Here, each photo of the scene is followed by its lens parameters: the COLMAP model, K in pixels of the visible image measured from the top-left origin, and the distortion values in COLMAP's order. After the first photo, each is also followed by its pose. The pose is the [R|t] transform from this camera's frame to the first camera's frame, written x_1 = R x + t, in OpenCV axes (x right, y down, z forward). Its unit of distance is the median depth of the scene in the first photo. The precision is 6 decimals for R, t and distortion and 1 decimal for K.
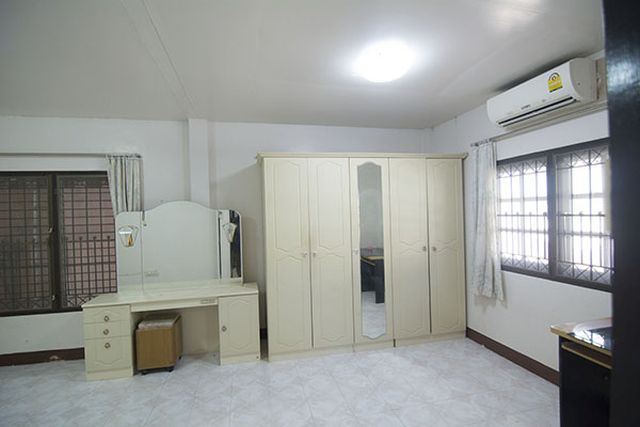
lens RADIAL K [[317.3, 0, 320.0], [0, 317.3, 213.5], [0, 0, 1]] dist [-0.001538, -0.000793]
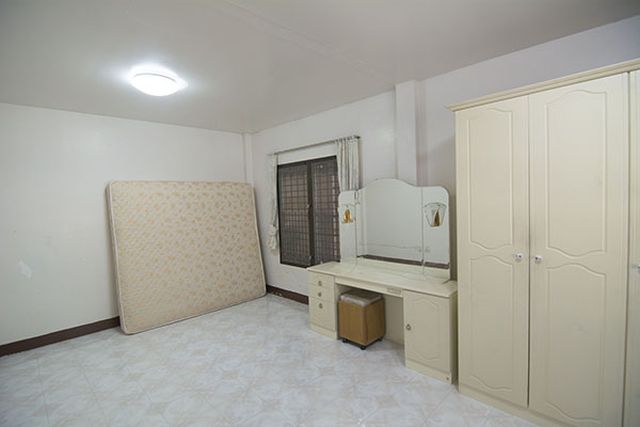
lens RADIAL K [[317.3, 0, 320.0], [0, 317.3, 213.5], [0, 0, 1]] dist [-0.001538, -0.000793]
pose [[0.520175, 0.050319, -0.852576, 0.280911], [0.023669, 0.997030, 0.073285, -0.010663], [0.853732, -0.058301, 0.517439, 0.364310]]
